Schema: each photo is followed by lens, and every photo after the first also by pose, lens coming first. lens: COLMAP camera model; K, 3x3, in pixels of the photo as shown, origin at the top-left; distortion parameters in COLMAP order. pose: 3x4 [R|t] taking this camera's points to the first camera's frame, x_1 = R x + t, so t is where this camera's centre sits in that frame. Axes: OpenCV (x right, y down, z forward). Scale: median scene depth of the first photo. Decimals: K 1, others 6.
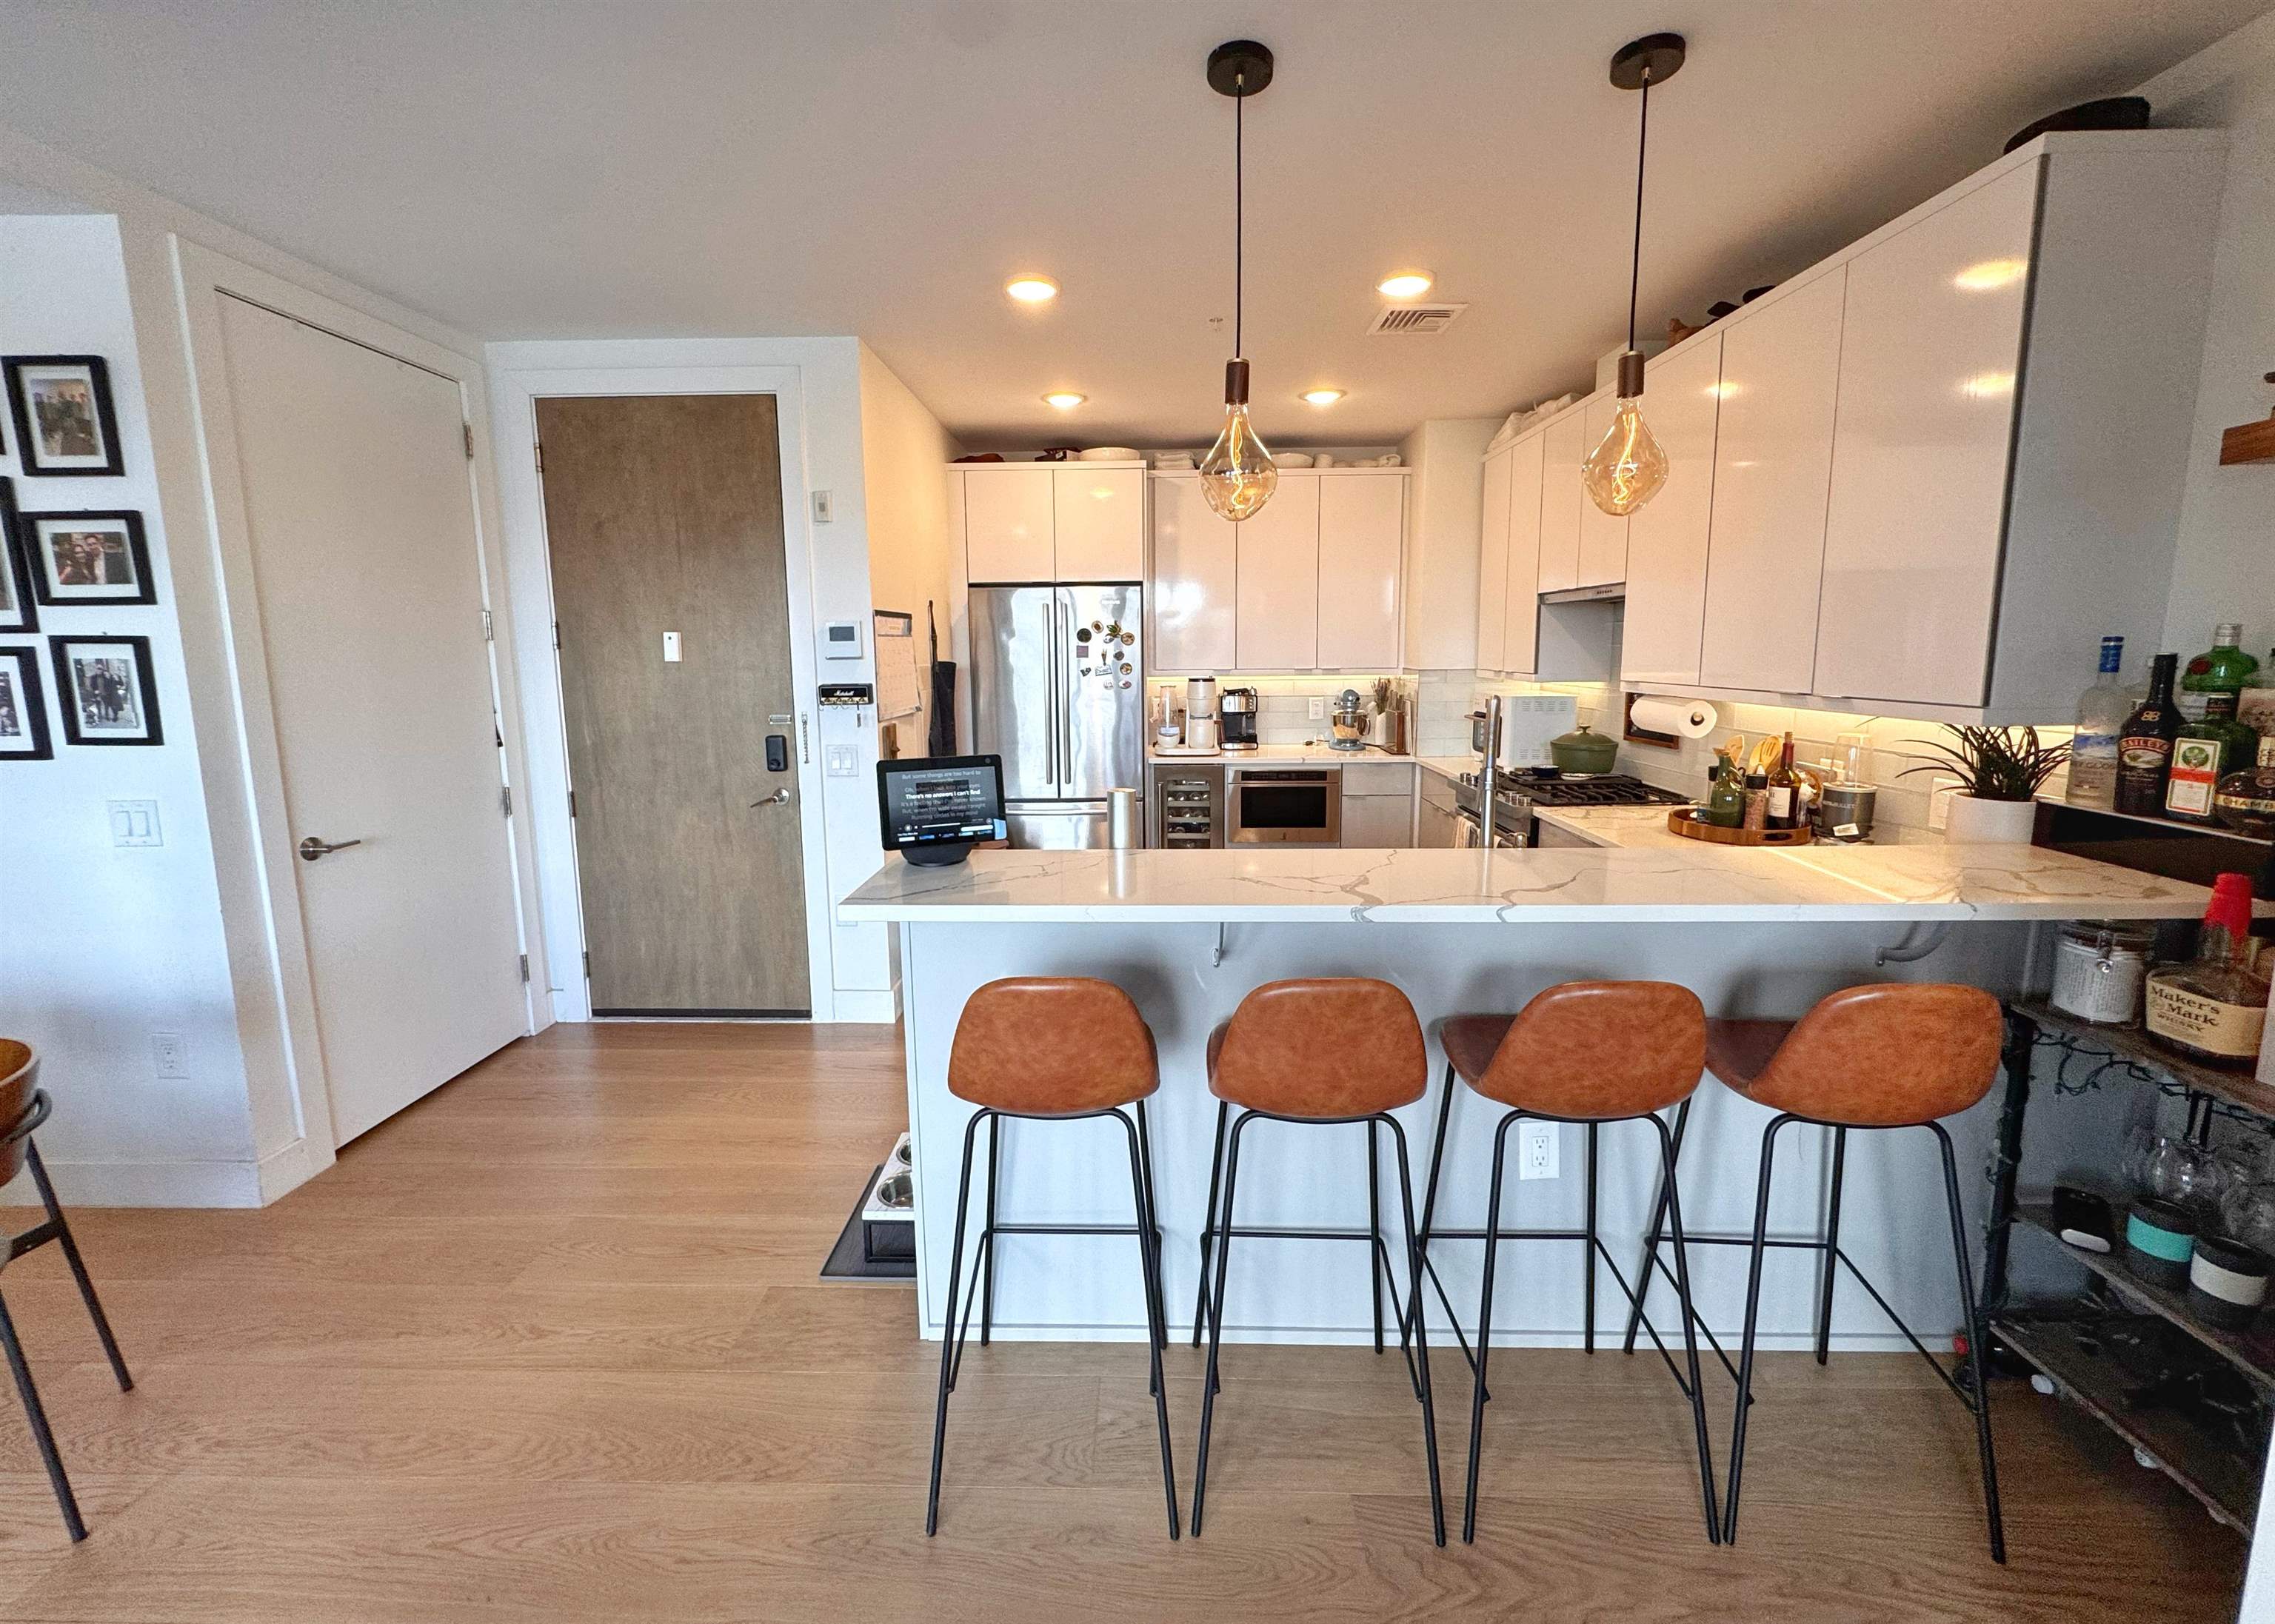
lens RADIAL K [[916.3, 0, 1135.7], [0, 916.3, 769.4], [0, 0, 1]] dist [0.000478, 0.000171]
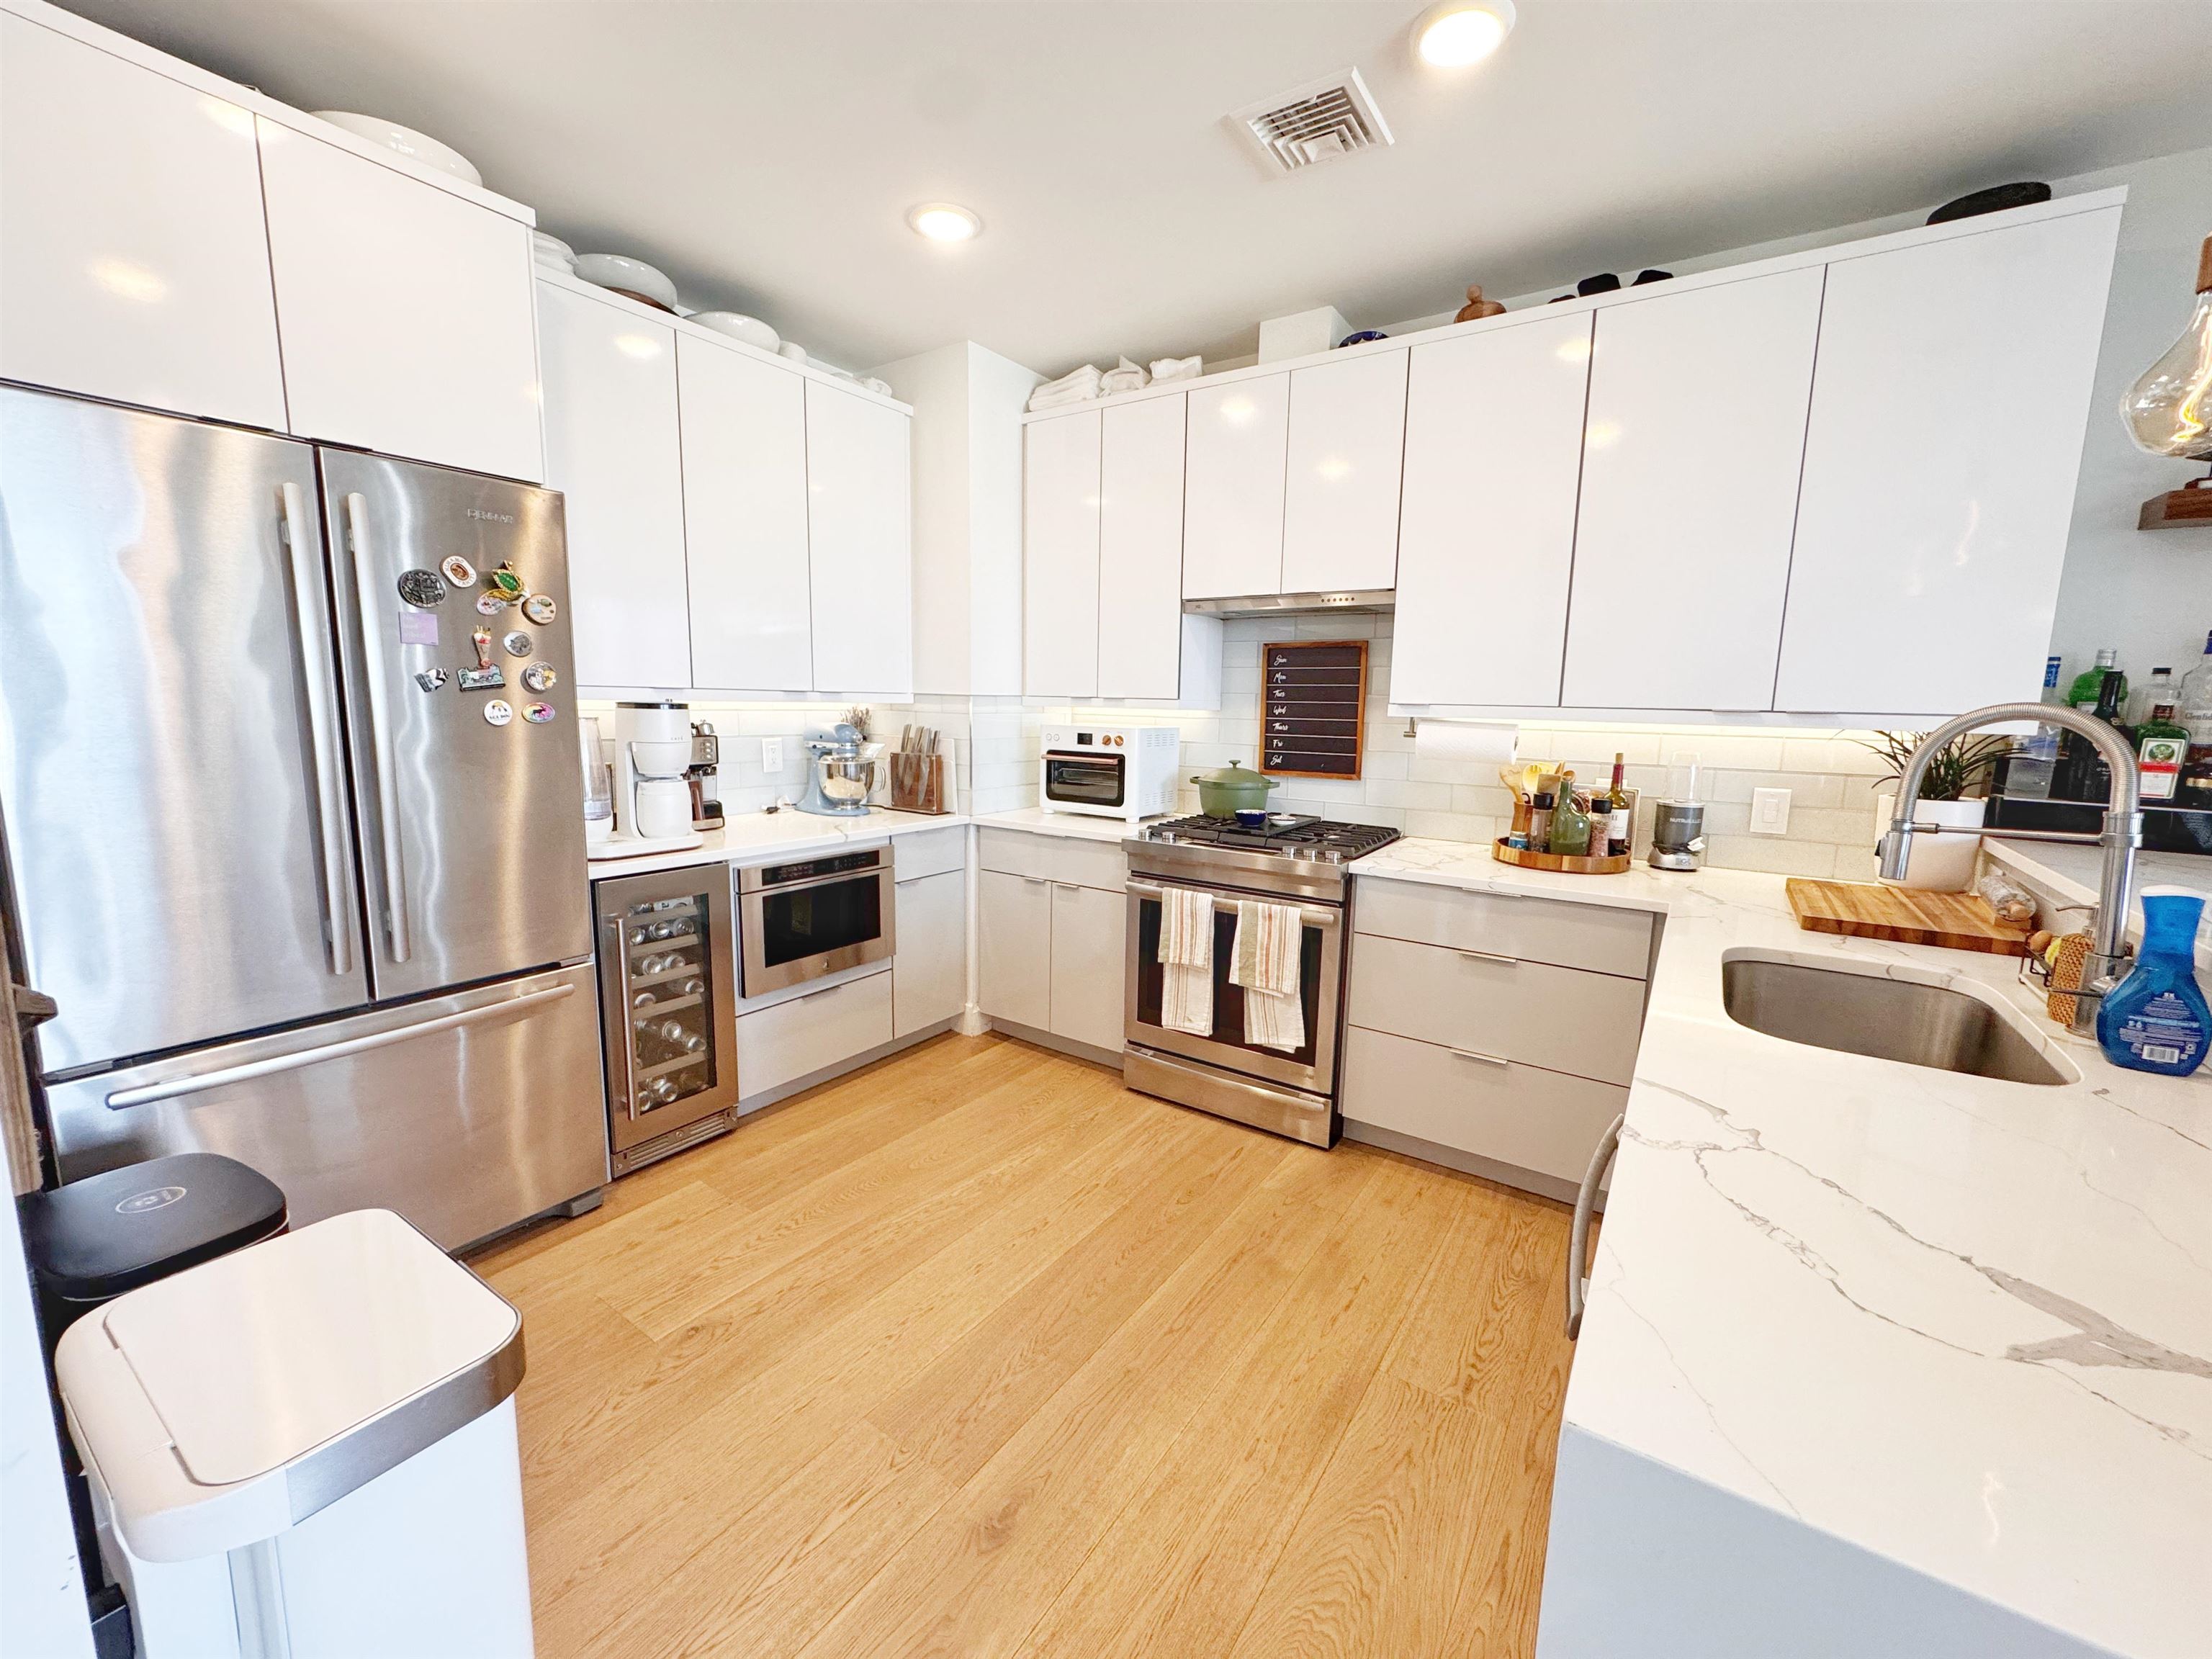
lens RADIAL K [[885.7, 0, 1107.7], [0, 885.7, 827.3], [0, 0, 1]] dist [-0.000220, 0.000324]
pose [[0.542973, -0.100316, 0.833737, -0.344975], [0.087418, 0.994197, 0.062692, -0.060623], [-0.835187, 0.038843, 0.548592, 0.819670]]
